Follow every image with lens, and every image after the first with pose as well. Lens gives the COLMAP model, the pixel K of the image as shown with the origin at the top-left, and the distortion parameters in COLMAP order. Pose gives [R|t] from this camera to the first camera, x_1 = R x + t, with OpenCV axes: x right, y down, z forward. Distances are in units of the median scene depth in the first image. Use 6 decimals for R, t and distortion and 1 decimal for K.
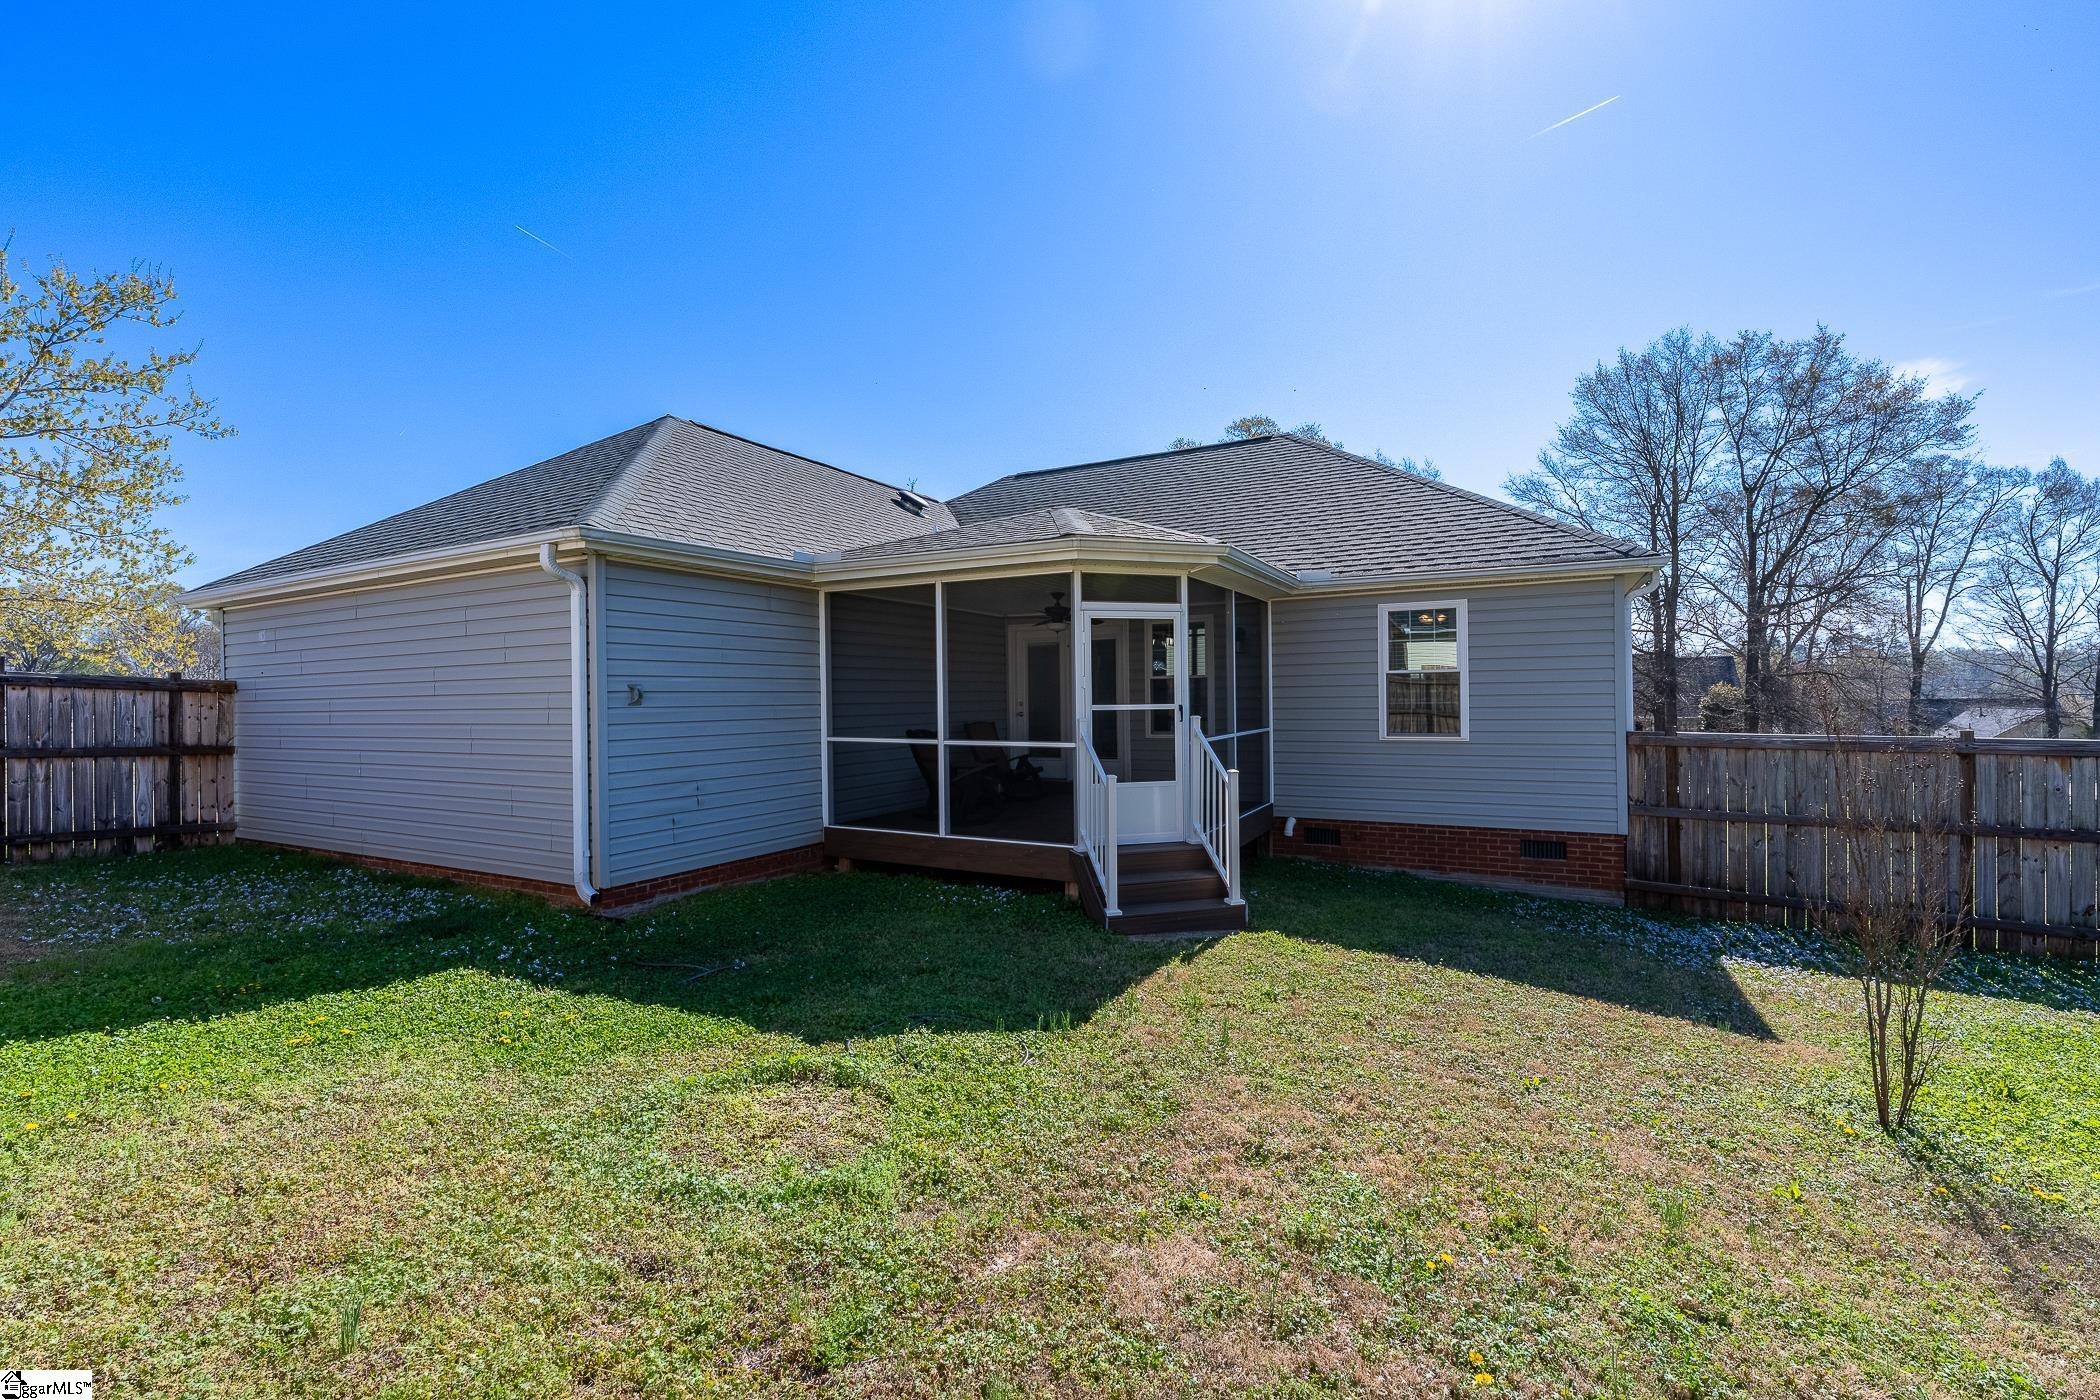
lens RADIAL K [[908.5, 0, 1050.0], [0, 908.5, 700.0], [0, 0, 1]] dist [-0.000777, -0.000051]
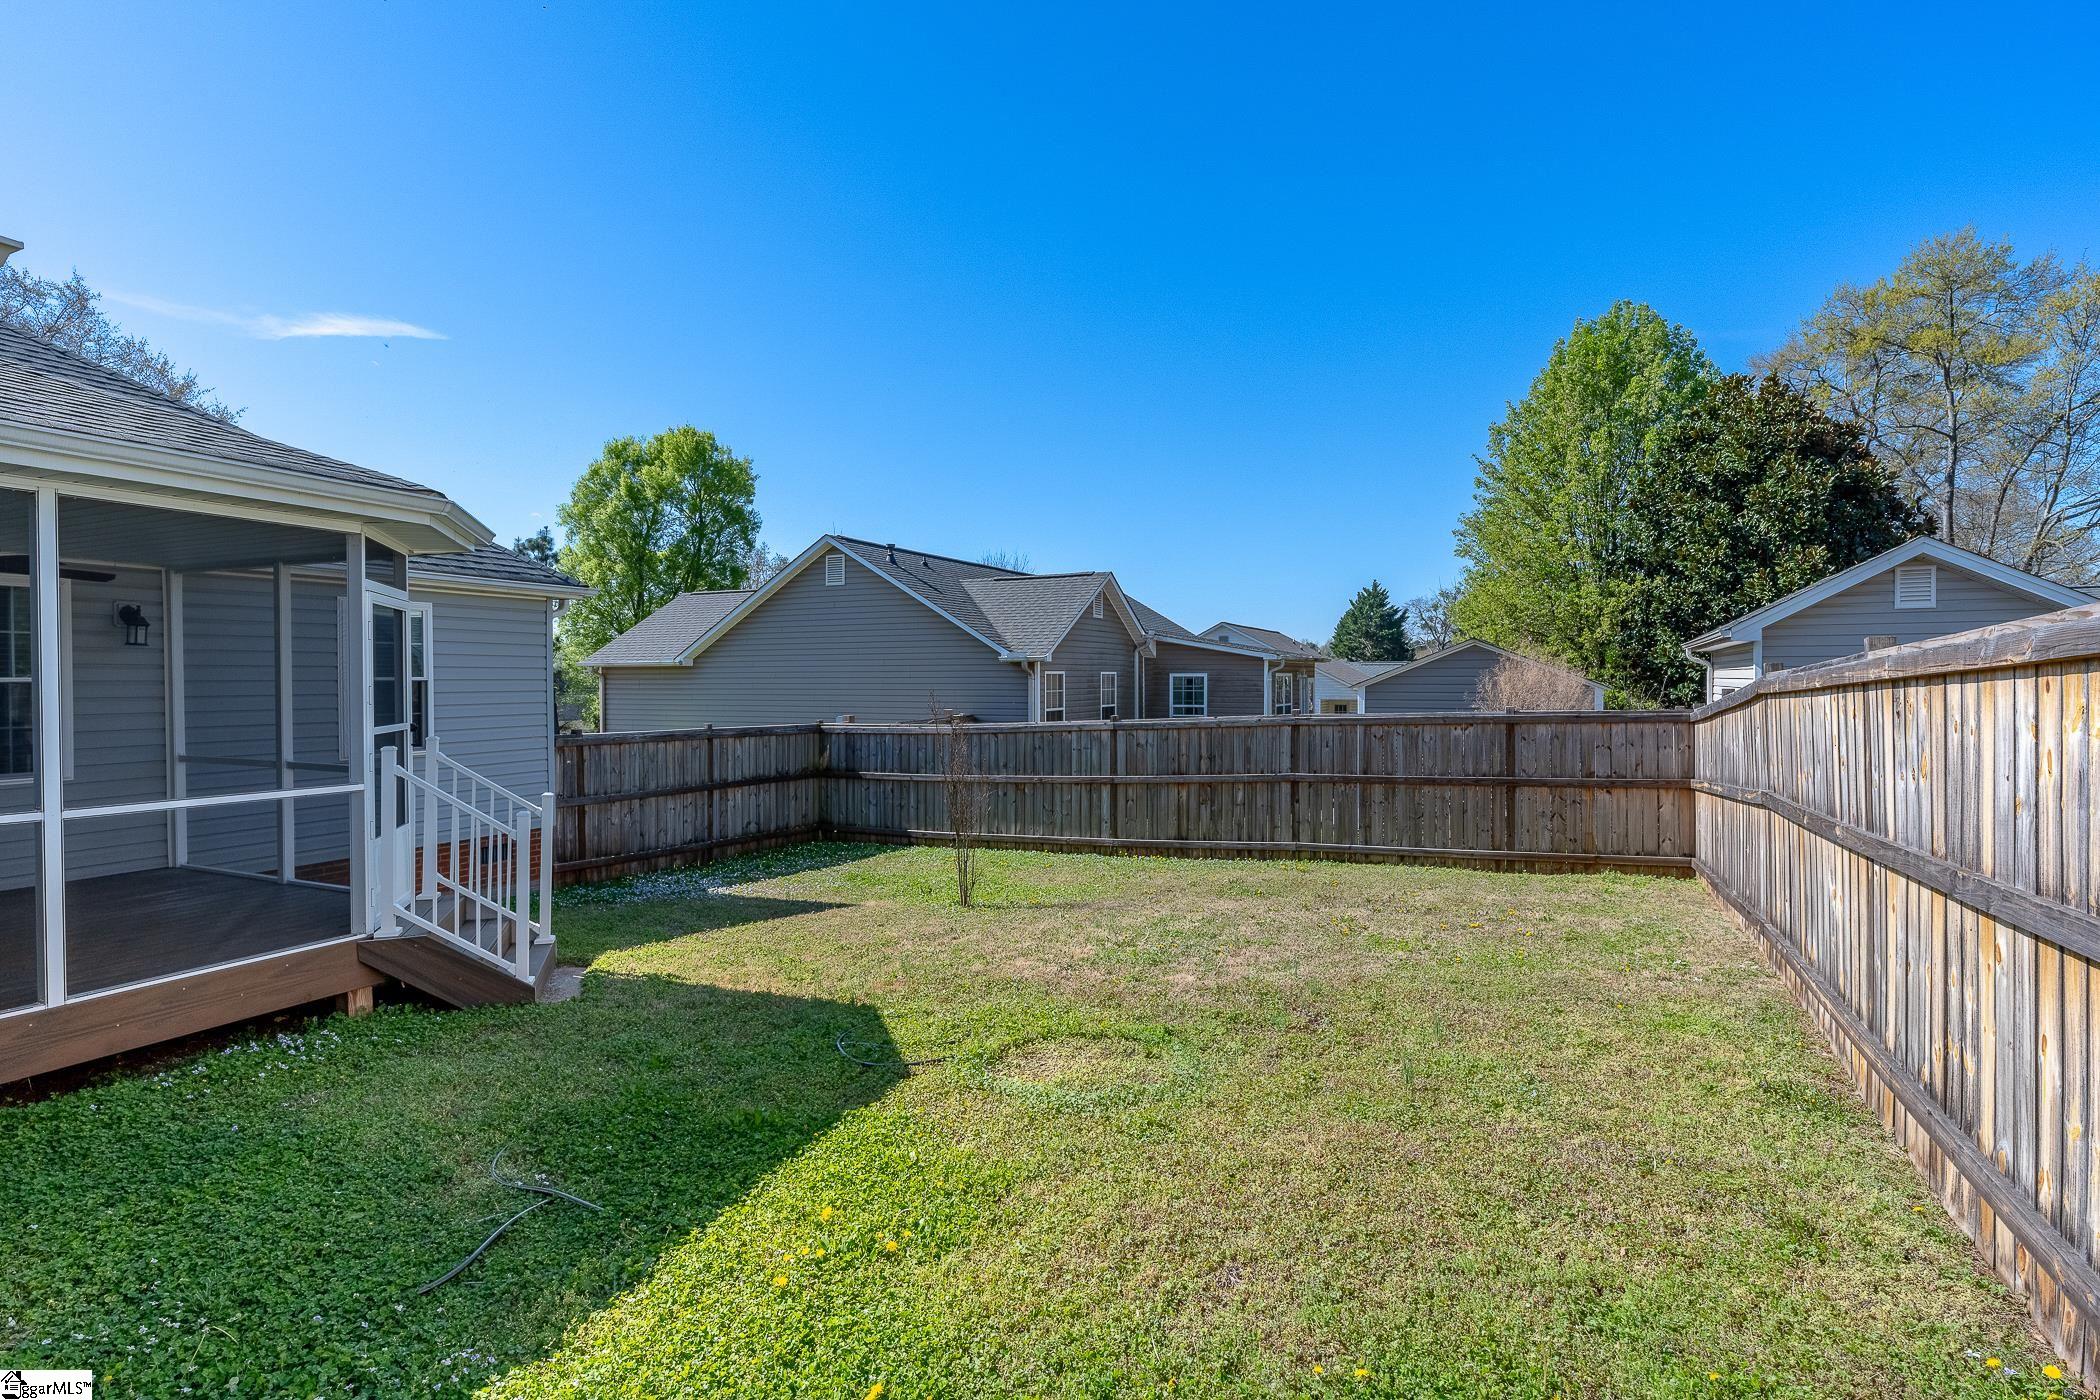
lens RADIAL K [[1035.3, 0, 1050.0], [0, 1035.3, 700.0], [0, 0, 1]] dist [0.001219, 0.000055]
pose [[-0.089808, -0.009187, 0.995917, -0.735097], [0.008296, 0.999916, 0.009972, -0.017816], [-0.995925, 0.009158, -0.089725, 0.510628]]
